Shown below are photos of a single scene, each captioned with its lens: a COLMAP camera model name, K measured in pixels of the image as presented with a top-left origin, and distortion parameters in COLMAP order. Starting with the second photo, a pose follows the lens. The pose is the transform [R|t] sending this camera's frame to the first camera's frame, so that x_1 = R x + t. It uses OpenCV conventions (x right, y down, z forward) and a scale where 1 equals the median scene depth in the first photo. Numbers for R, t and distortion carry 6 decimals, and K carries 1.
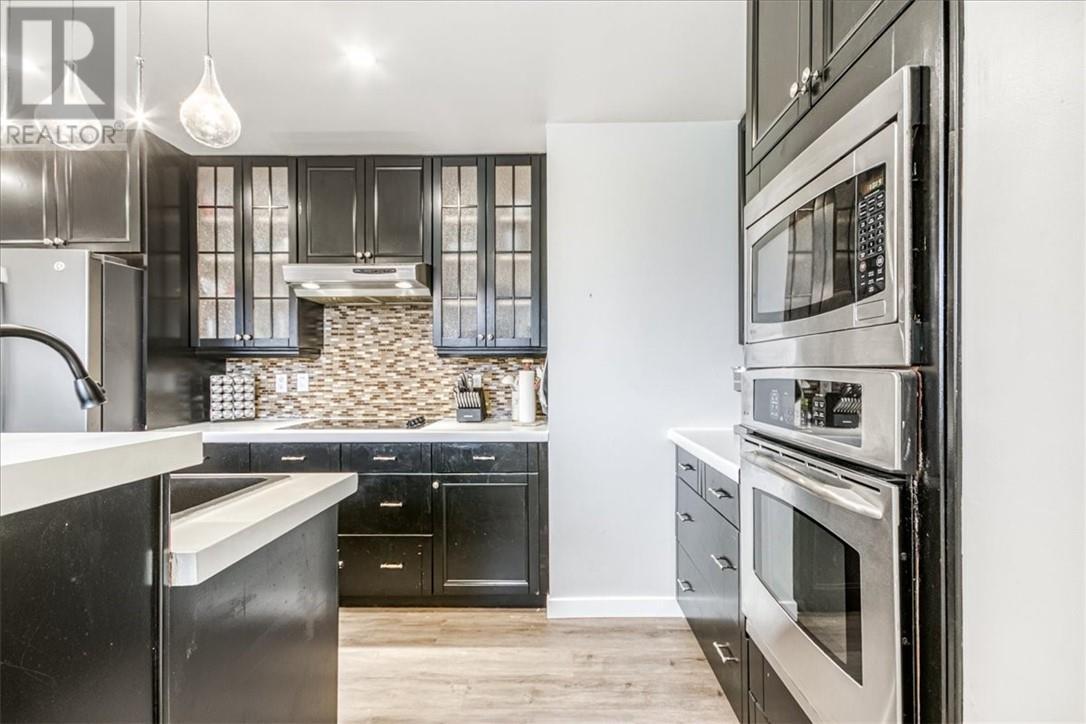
lens RADIAL K [[506.9, 0, 542.9], [0, 506.9, 366.1], [0, 0, 1]] dist [0.004517, 0.002365]
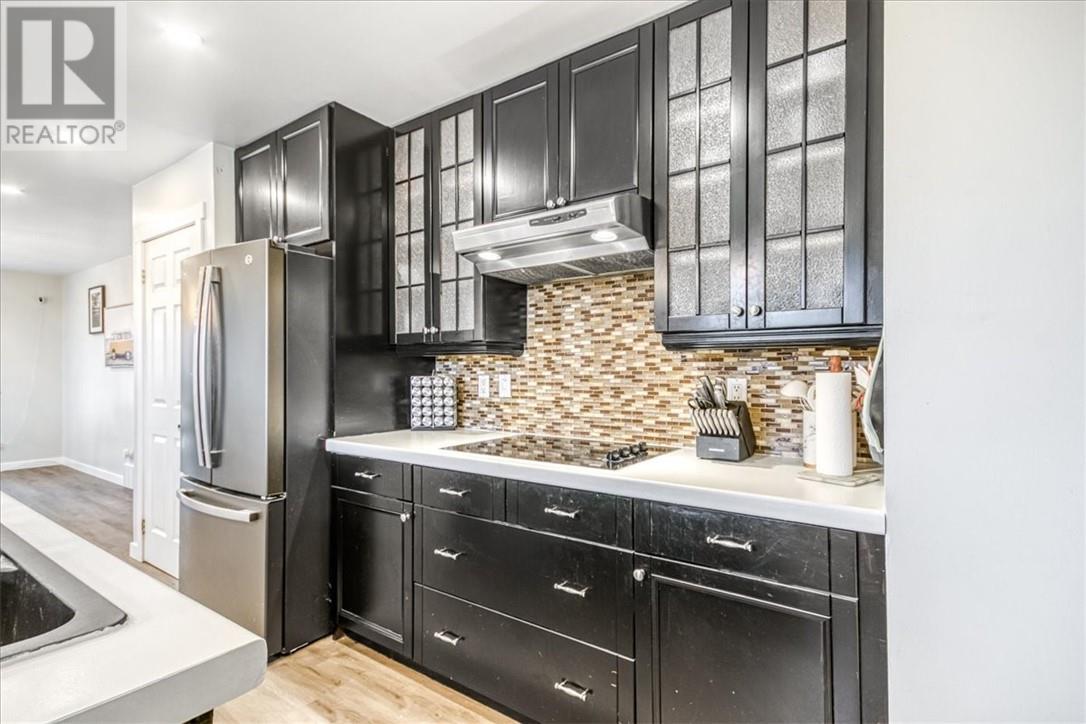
lens RADIAL K [[506.9, 0, 523.6], [0, 506.9, 369.7], [0, 0, 1]] dist [0.004517, 0.002365]
pose [[0.817326, 0.000641, -0.576175, 0.007606], [0.003083, 0.999980, 0.005486, 0.002785], [0.576167, -0.006261, 0.817308, 0.398280]]
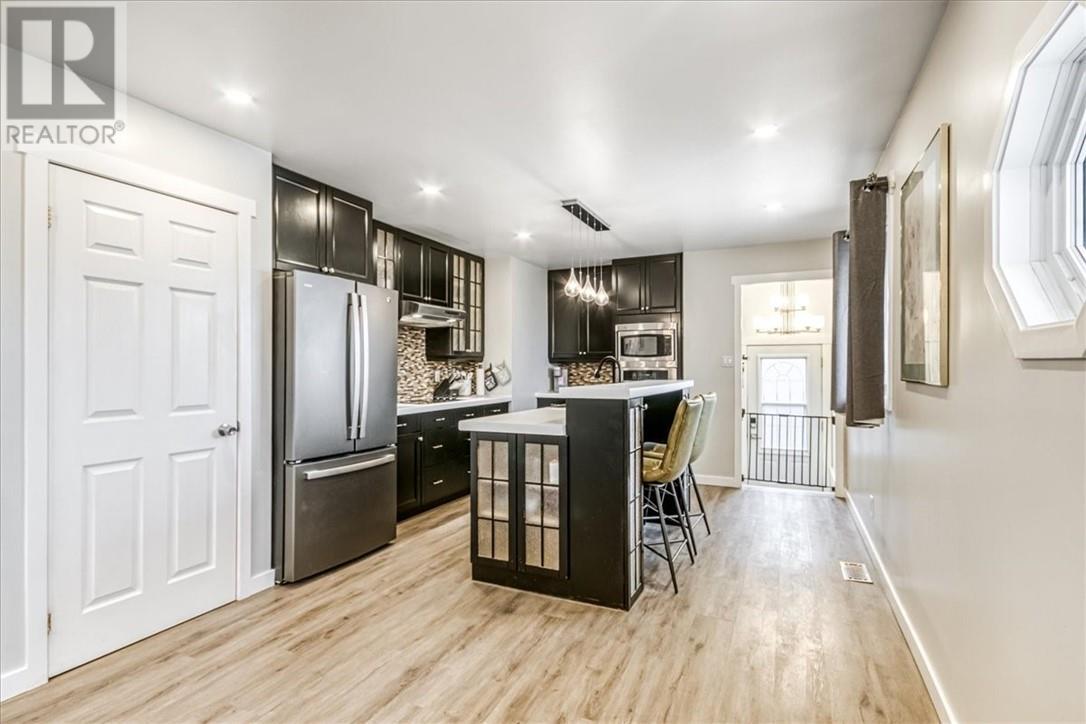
lens RADIAL K [[506.9, 0, 563.2], [0, 506.9, 367.2], [0, 0, 1]] dist [0.004517, 0.002365]
pose [[0.407521, 0.000744, 0.913196, -1.644472], [-0.006556, 0.999976, 0.002111, -0.002845], [-0.913173, -0.006847, 0.407516, -0.083162]]
